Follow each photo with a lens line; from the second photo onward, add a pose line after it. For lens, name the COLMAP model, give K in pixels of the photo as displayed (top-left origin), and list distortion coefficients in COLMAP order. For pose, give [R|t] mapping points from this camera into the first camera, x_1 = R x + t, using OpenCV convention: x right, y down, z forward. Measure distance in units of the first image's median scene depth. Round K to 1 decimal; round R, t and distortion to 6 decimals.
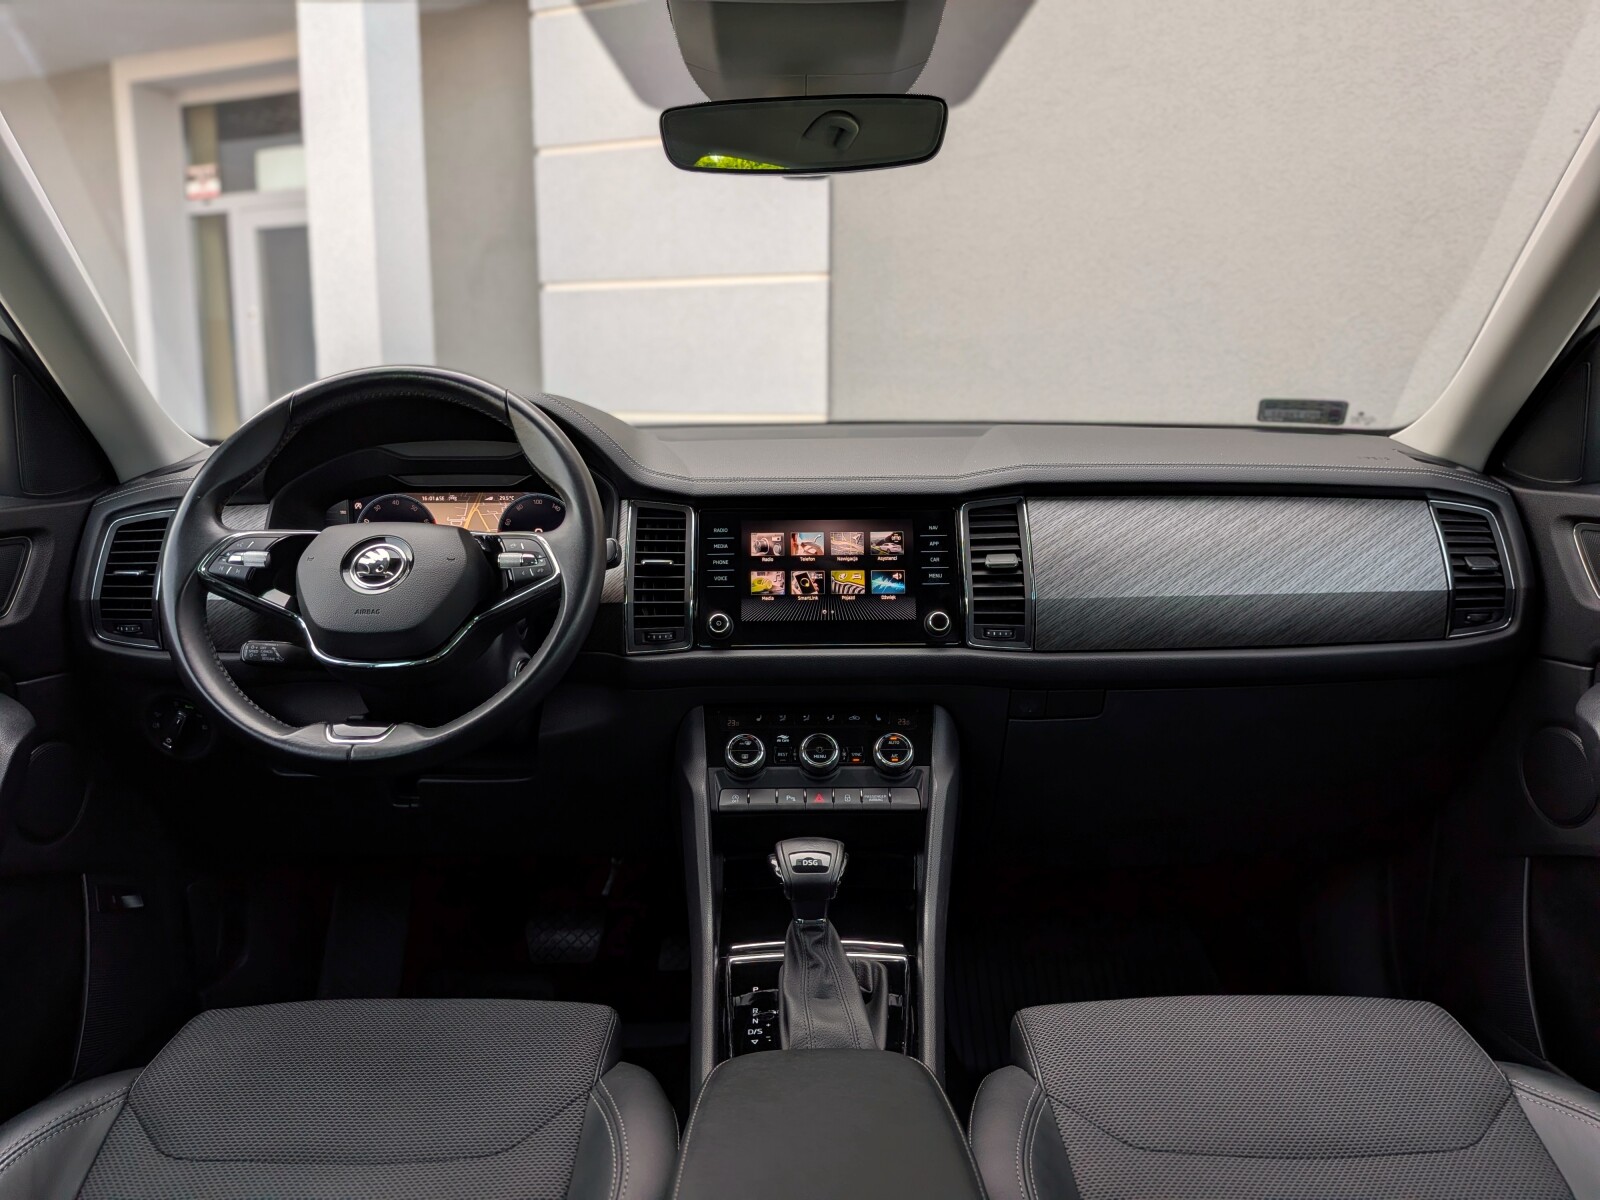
lens RADIAL K [[1164.3, 0, 802.5], [0, 1164.3, 588.0], [0, 0, 1]] dist [0.074932, -0.144690]
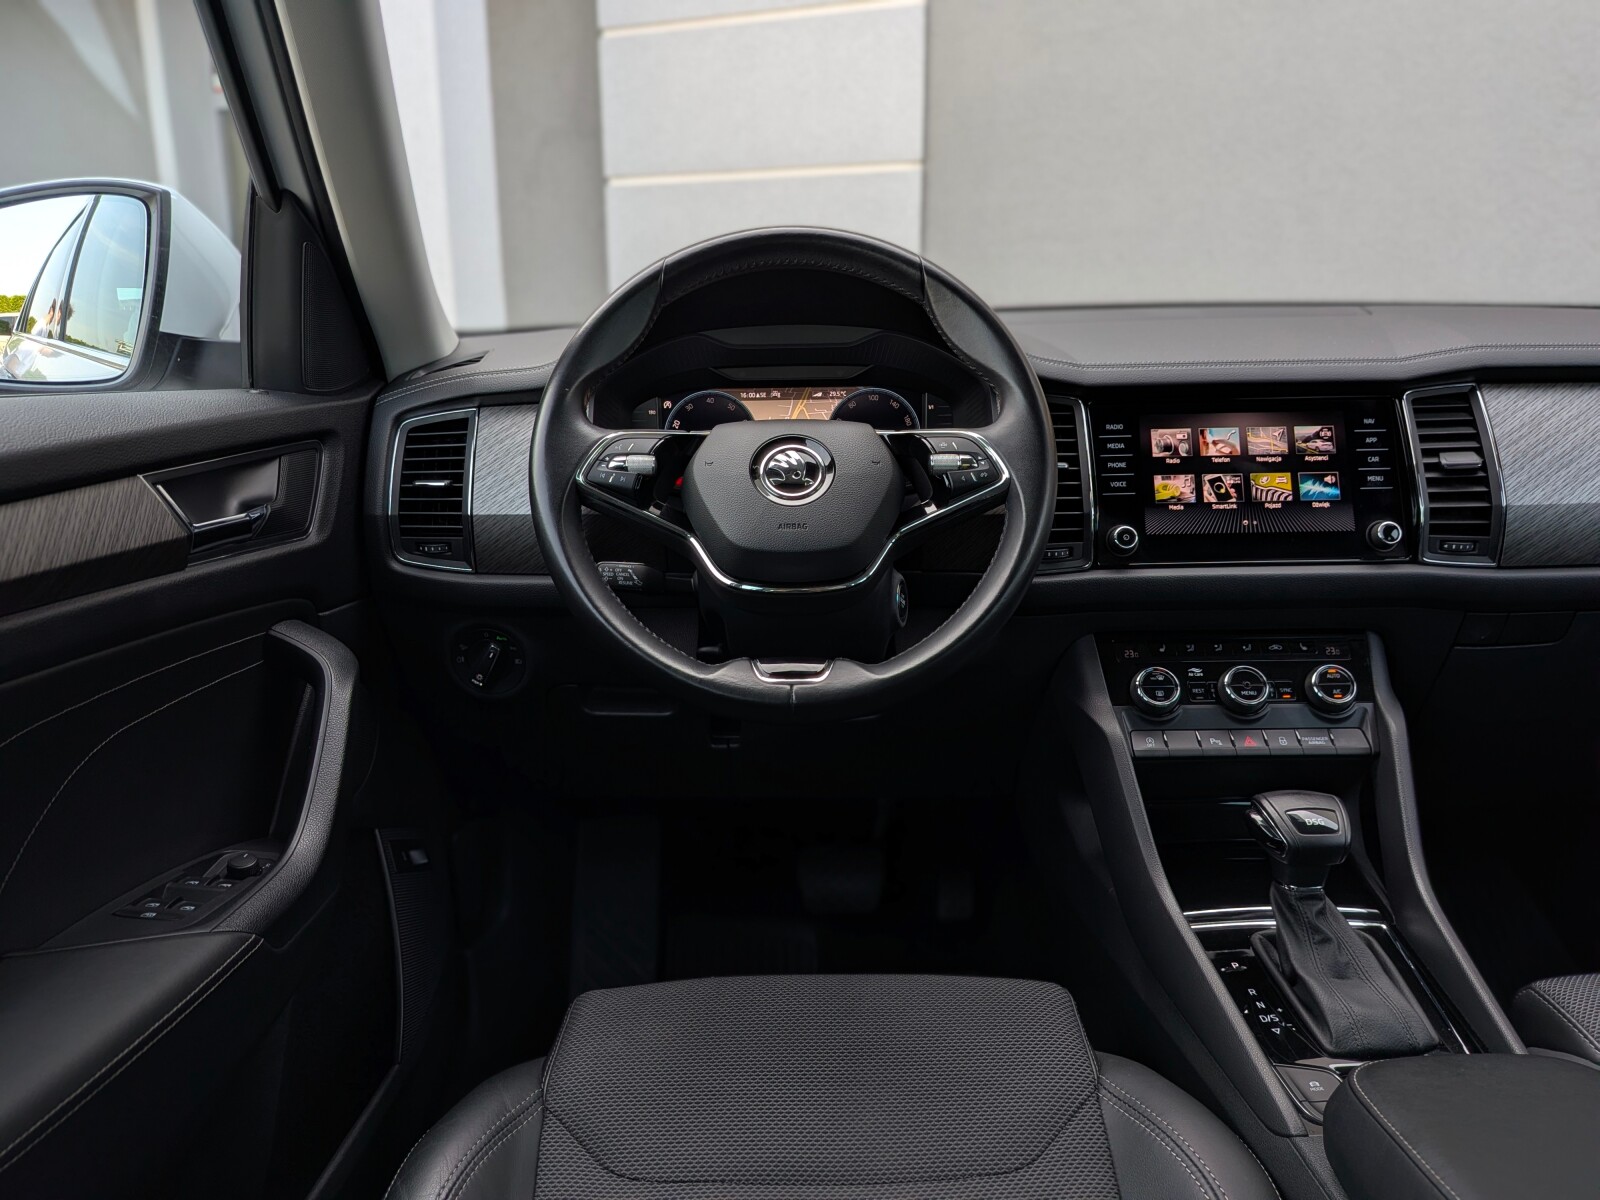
lens RADIAL K [[1164.3, 0, 779.9], [0, 1164.3, 598.4], [0, 0, 1]] dist [0.074932, -0.144690]
pose [[0.999938, -0.007261, -0.008478, -0.311794], [0.007920, 0.996733, 0.080375, 0.004133], [0.007867, -0.080437, 0.996729, 0.144903]]
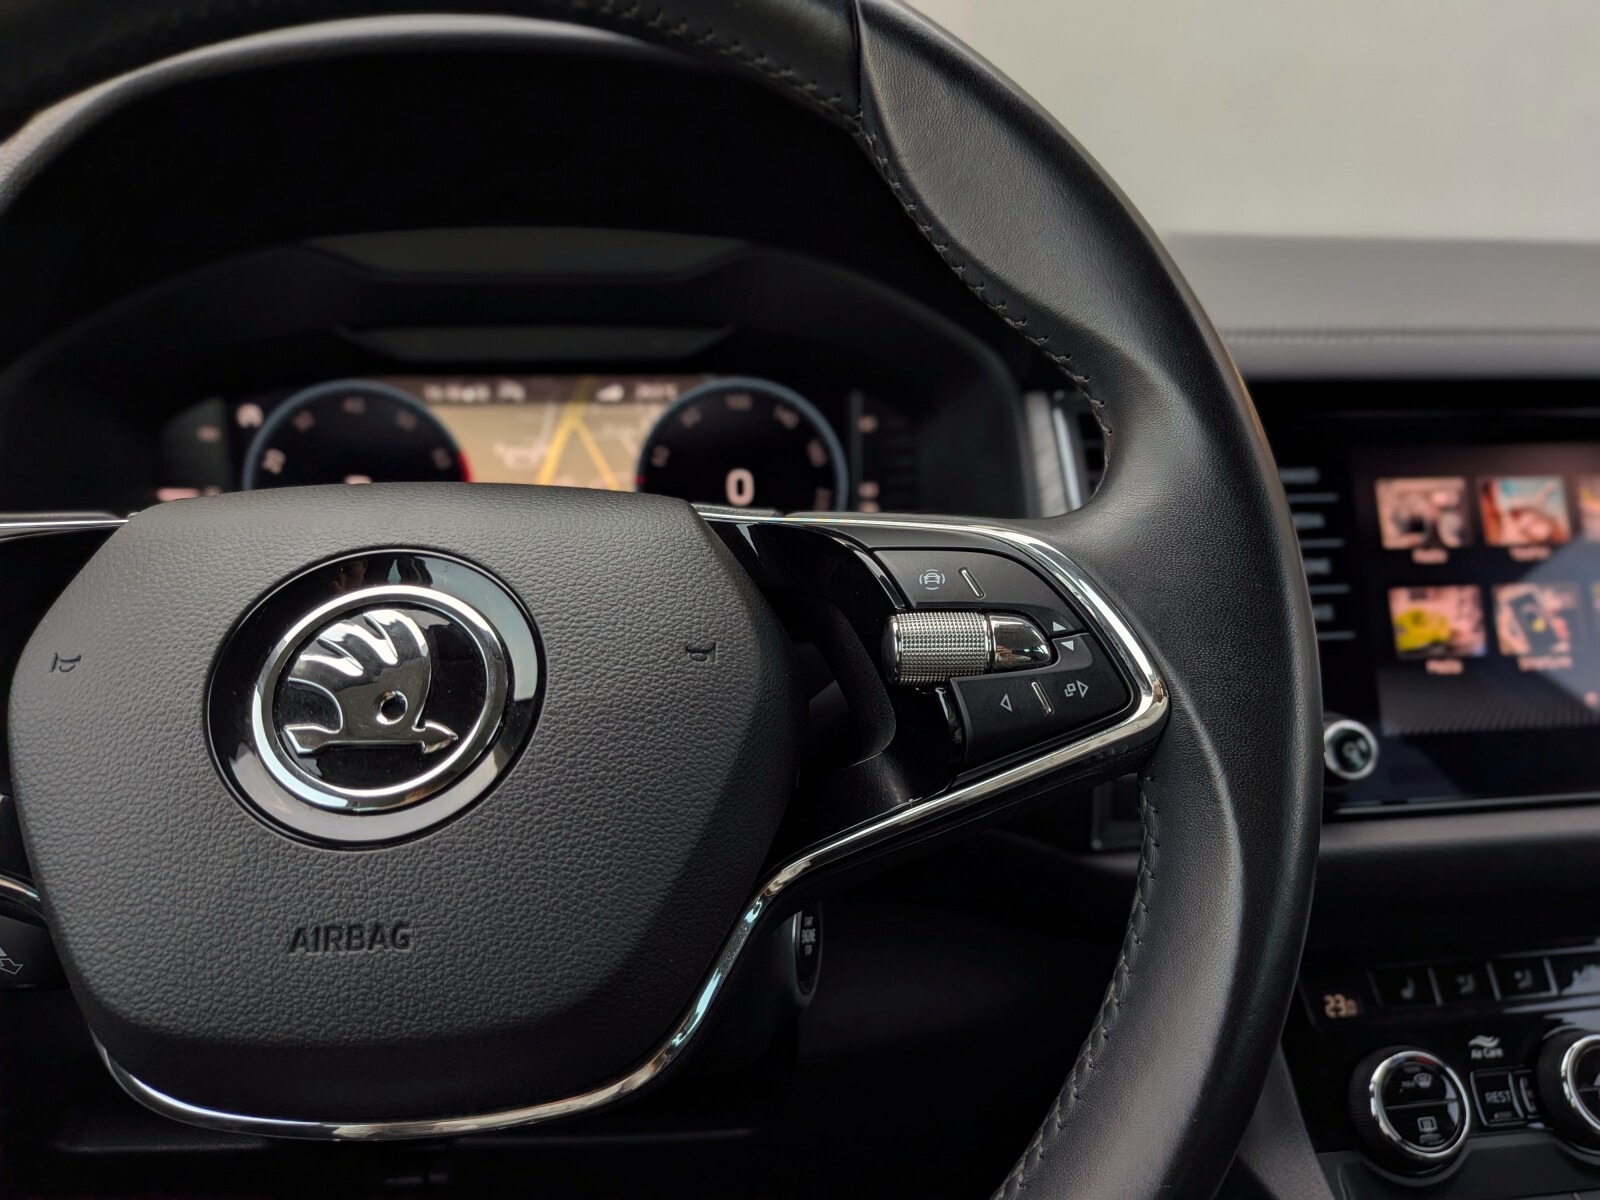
lens RADIAL K [[1164.3, 0, 819.5], [0, 1164.3, 583.2], [0, 0, 1]] dist [0.074932, -0.144690]
pose [[0.995010, -0.020053, 0.097744, -0.257402], [0.012424, 0.996872, 0.078047, -0.047563], [-0.099003, -0.076443, 0.992147, 0.663416]]
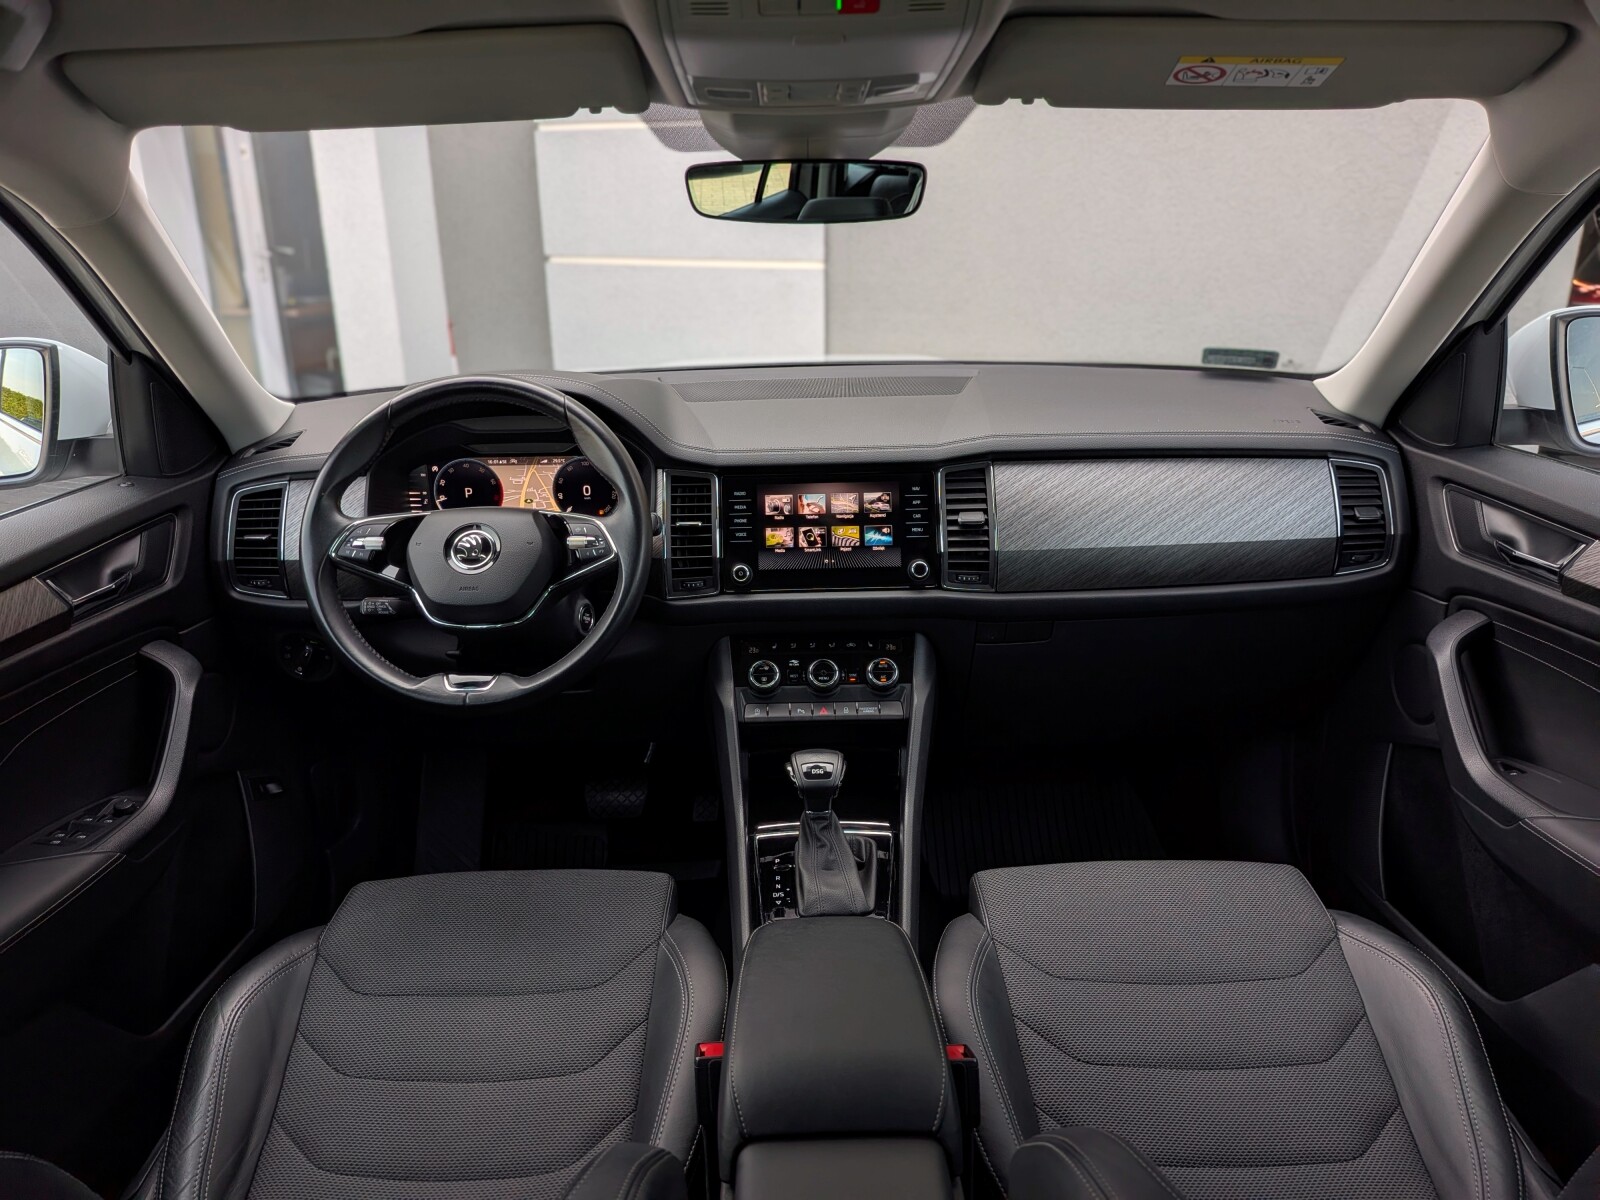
lens RADIAL K [[1164.3, 0, 801.7], [0, 1164.3, 600.7], [0, 0, 1]] dist [0.074932, -0.144690]
pose [[0.999922, -0.012447, -0.000688, -0.006830], [0.012363, 0.983072, 0.182801, -0.162977], [-0.001599, -0.182795, 0.983150, -0.212242]]
